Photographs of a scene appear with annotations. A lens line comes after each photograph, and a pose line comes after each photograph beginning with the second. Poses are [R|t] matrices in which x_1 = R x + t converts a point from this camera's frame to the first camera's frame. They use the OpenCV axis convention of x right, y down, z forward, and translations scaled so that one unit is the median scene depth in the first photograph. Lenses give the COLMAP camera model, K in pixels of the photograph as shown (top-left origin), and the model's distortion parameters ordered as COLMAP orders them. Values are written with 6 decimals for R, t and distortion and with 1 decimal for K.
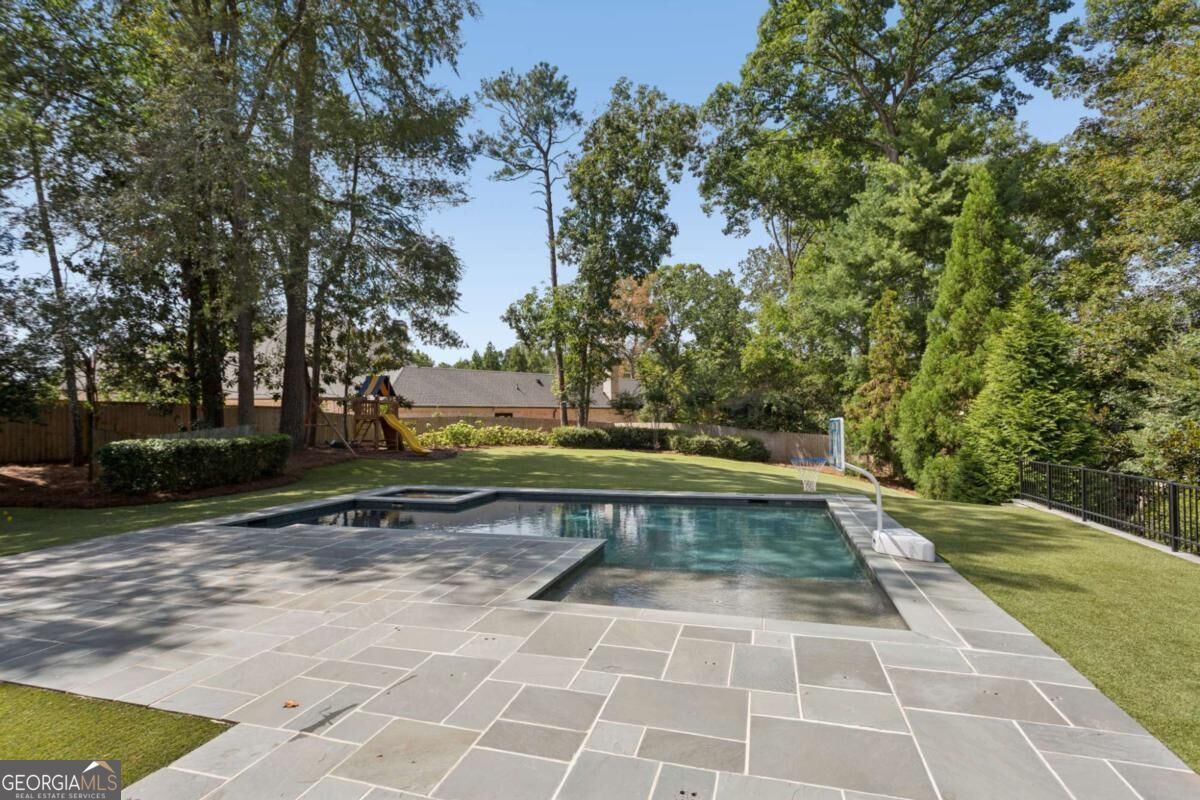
lens RADIAL K [[567.7, 0, 604.0], [0, 567.7, 391.7], [0, 0, 1]] dist [-0.002143, -0.000533]
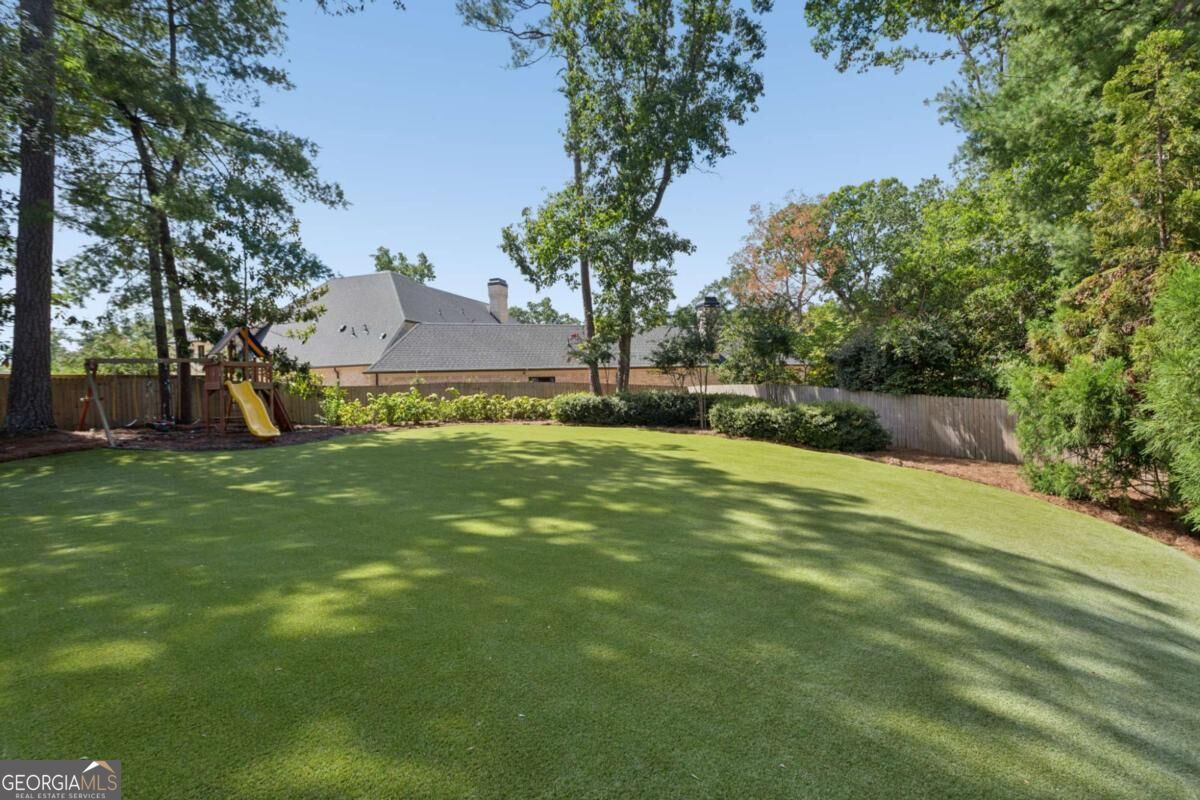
lens RADIAL K [[567.7, 0, 604.0], [0, 567.7, 391.7], [0, 0, 1]] dist [-0.002143, -0.000533]
pose [[0.929937, -0.020099, -0.367169, 0.232313], [0.040936, 0.997957, 0.049052, 0.028476], [0.365433, -0.060645, 0.928860, 0.390842]]
